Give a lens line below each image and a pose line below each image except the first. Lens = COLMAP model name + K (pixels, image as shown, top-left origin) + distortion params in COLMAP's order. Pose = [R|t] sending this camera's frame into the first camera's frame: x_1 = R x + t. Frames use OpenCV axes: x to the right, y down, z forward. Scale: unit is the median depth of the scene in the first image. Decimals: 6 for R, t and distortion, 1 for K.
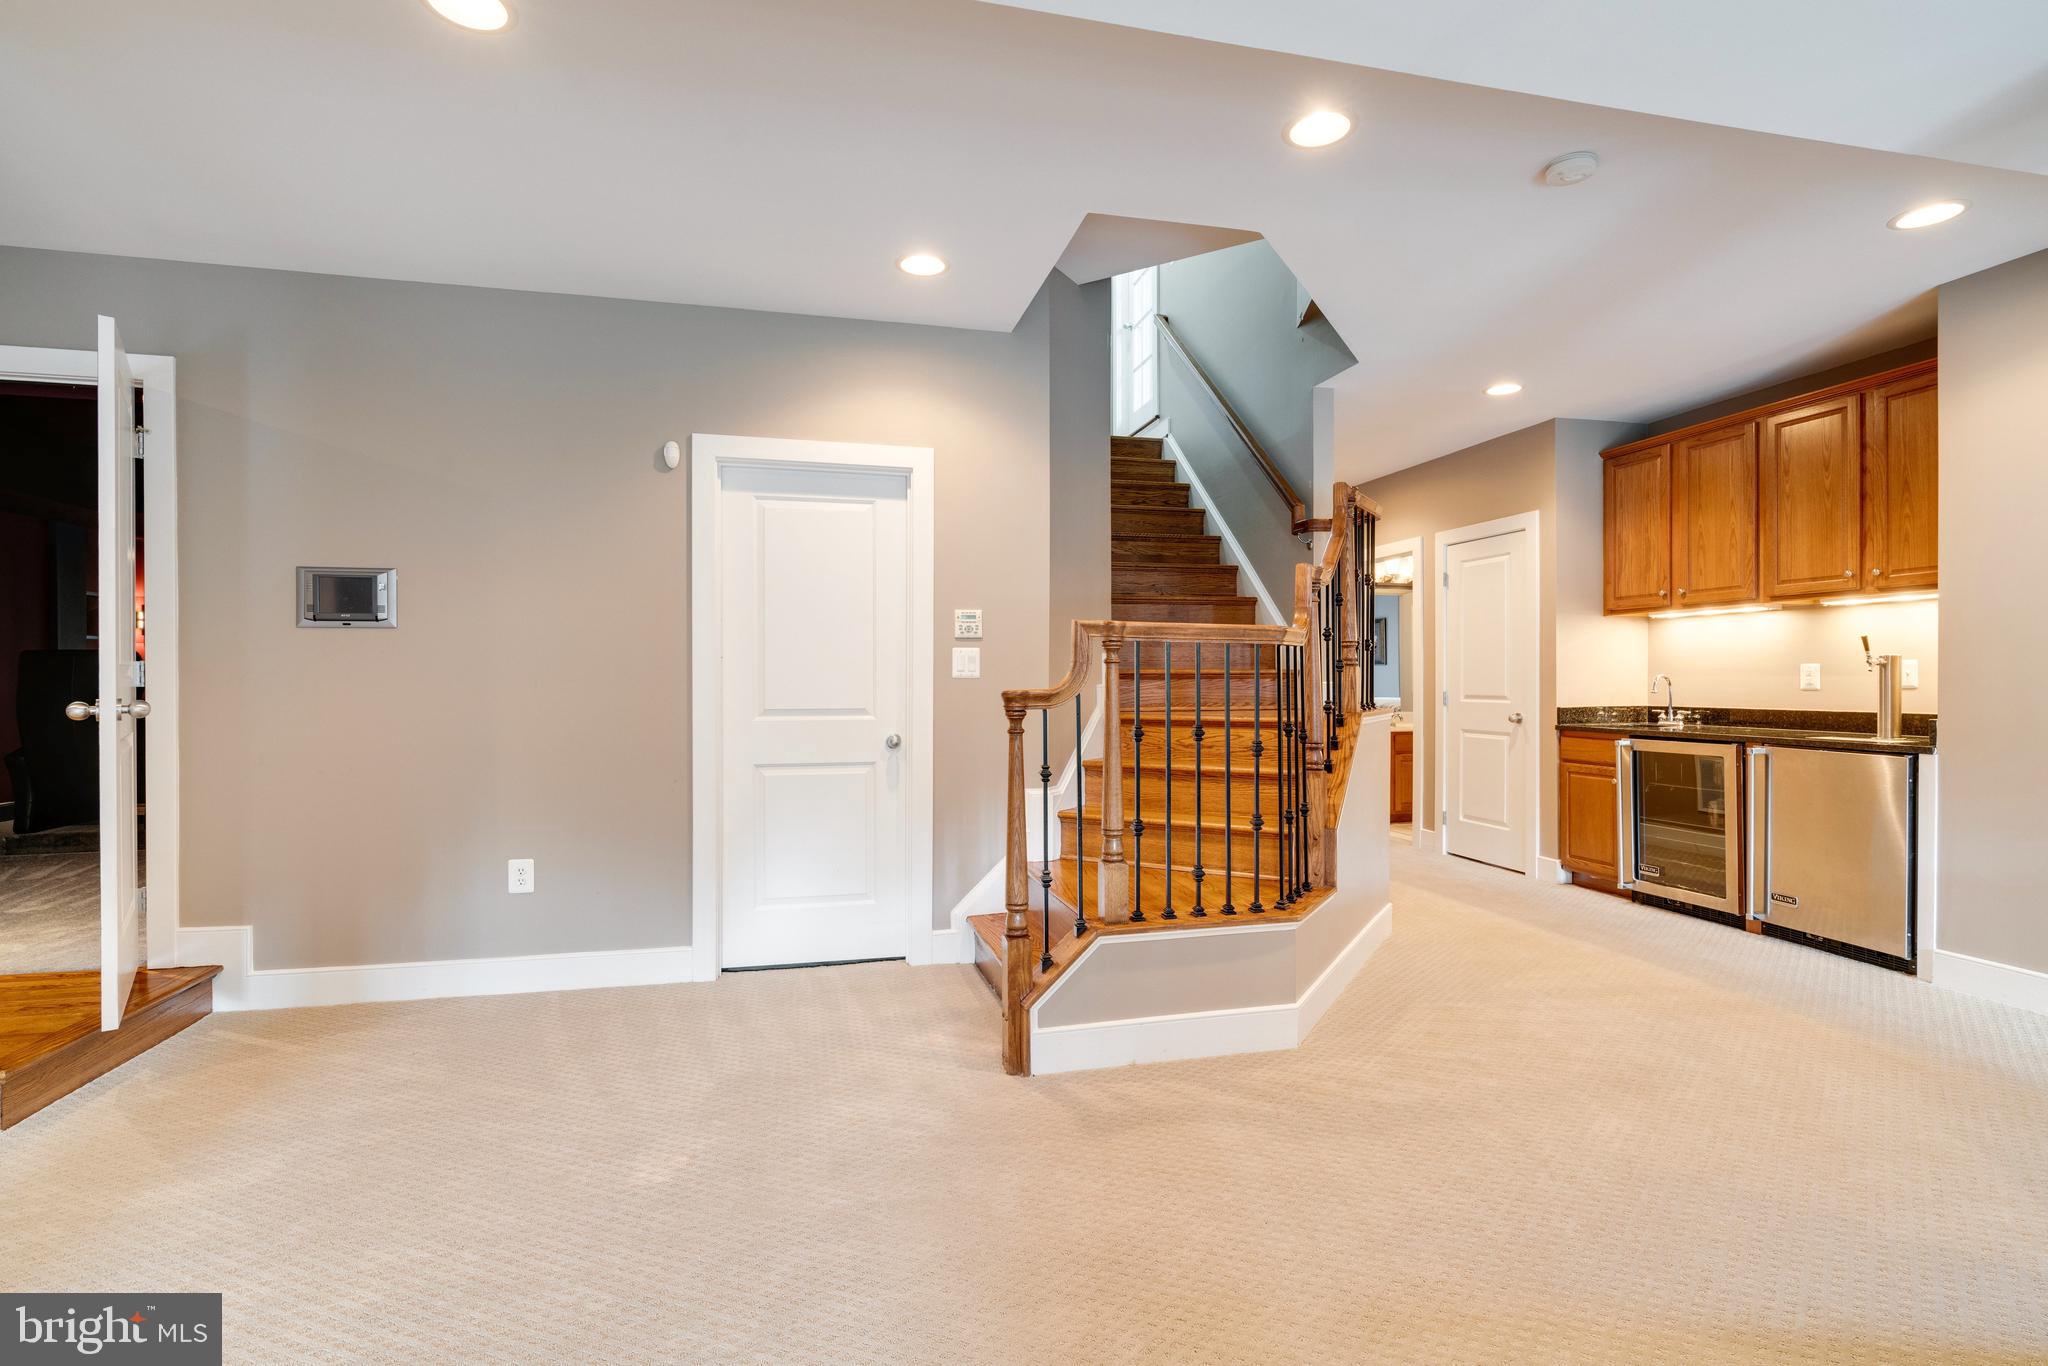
lens RADIAL K [[934.7, 0, 1027.7], [0, 934.7, 686.8], [0, 0, 1]] dist [-0.004724, -0.000326]
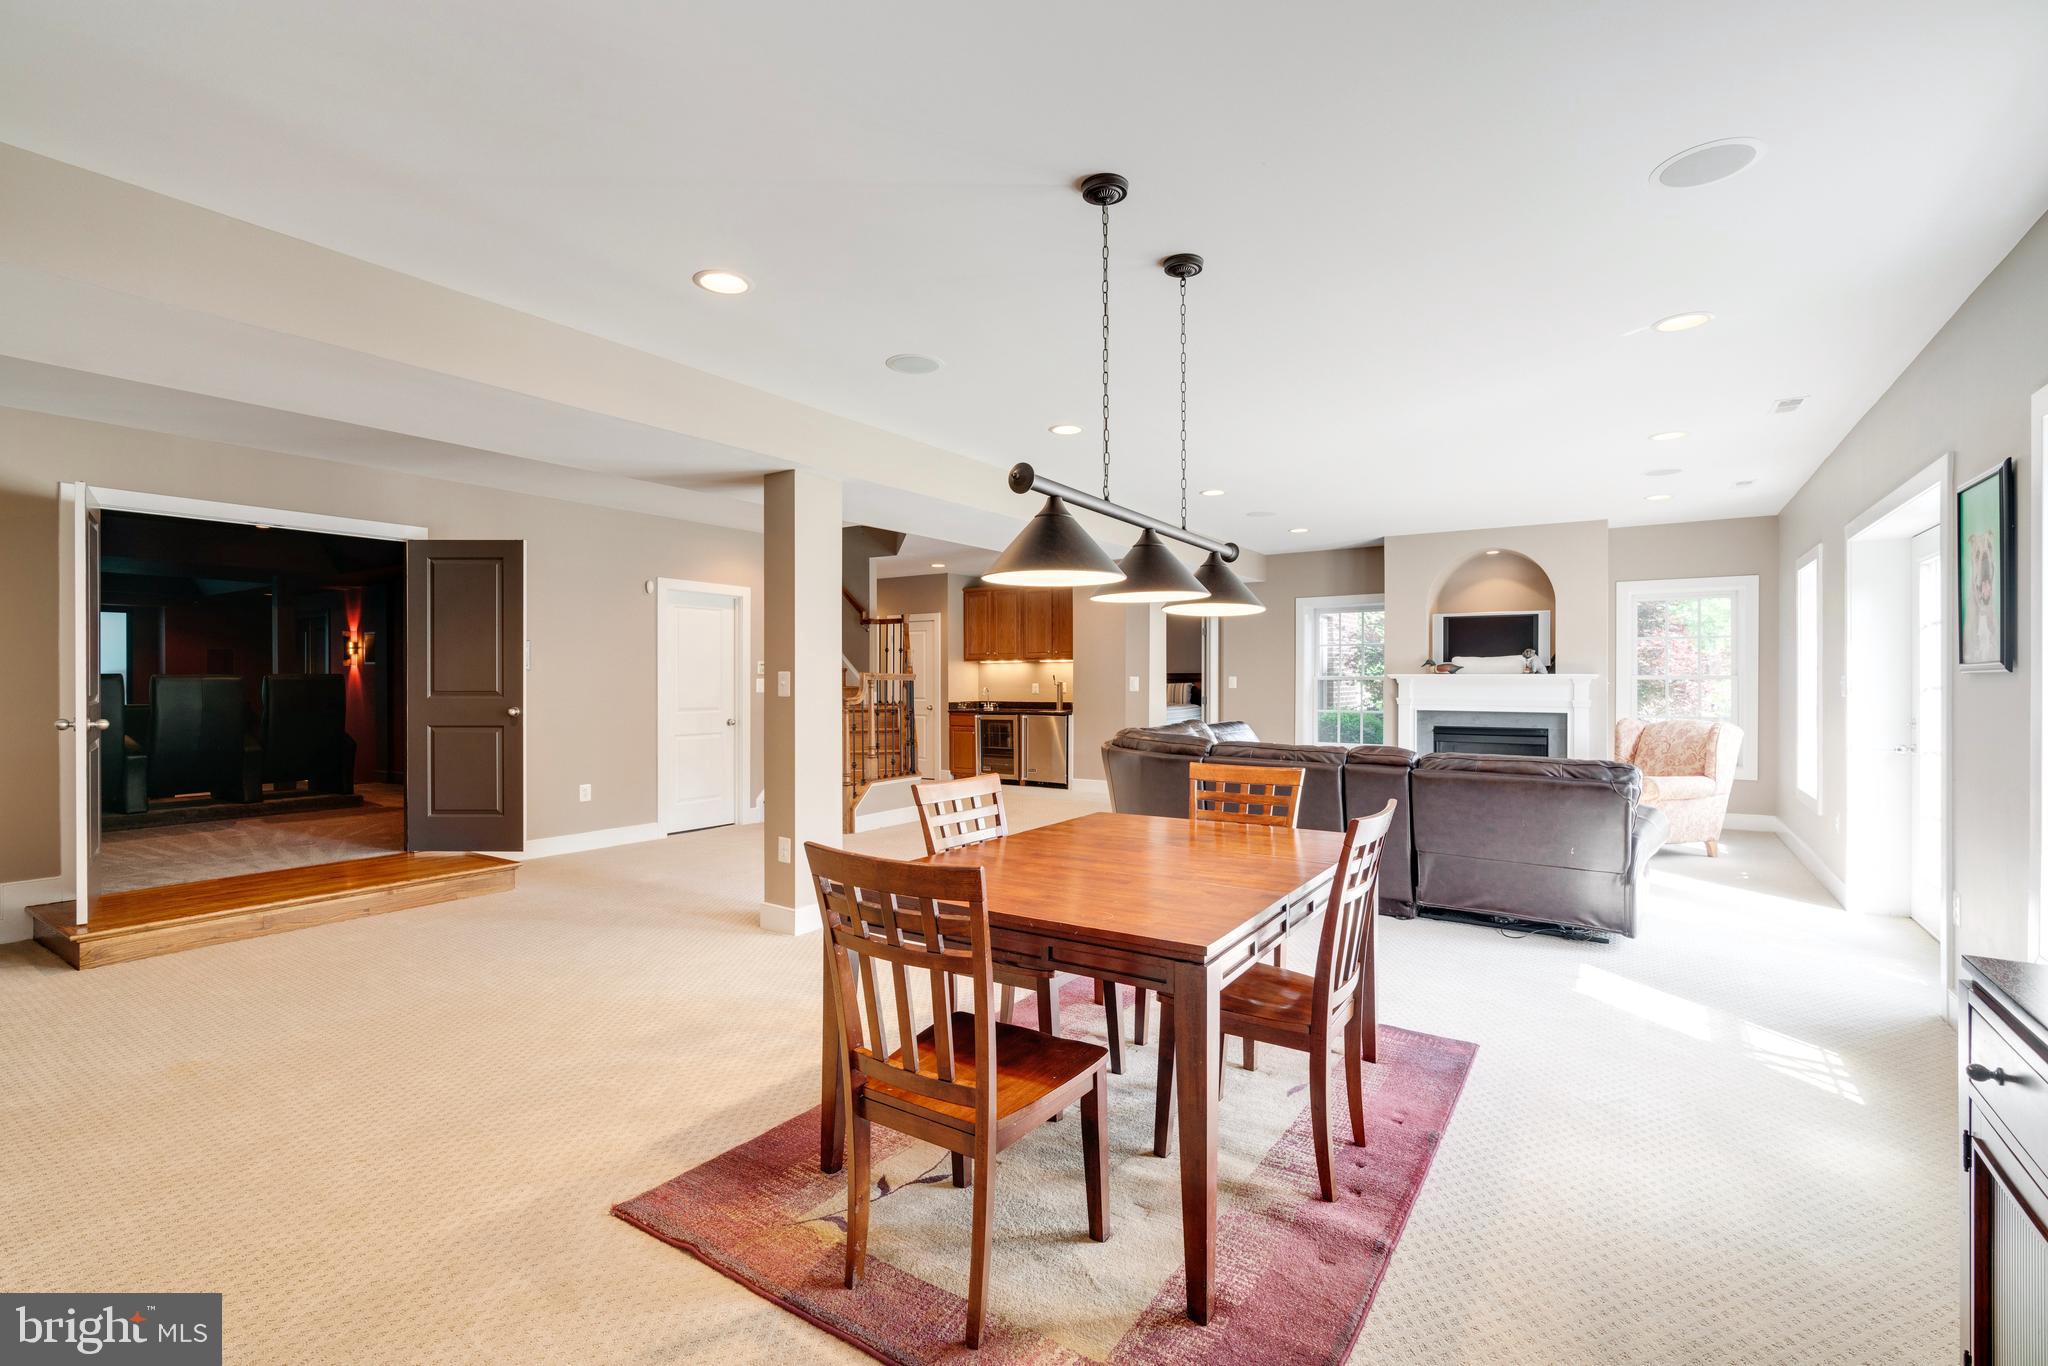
lens RADIAL K [[934.7, 0, 1021.2], [0, 934.7, 681.0], [0, 0, 1]] dist [-0.004724, -0.000326]
pose [[0.732480, -0.000330, 0.680789, -1.020532], [0.005201, 0.999973, -0.005110, -0.020268], [-0.680769, 0.007284, 0.732462, -0.935897]]
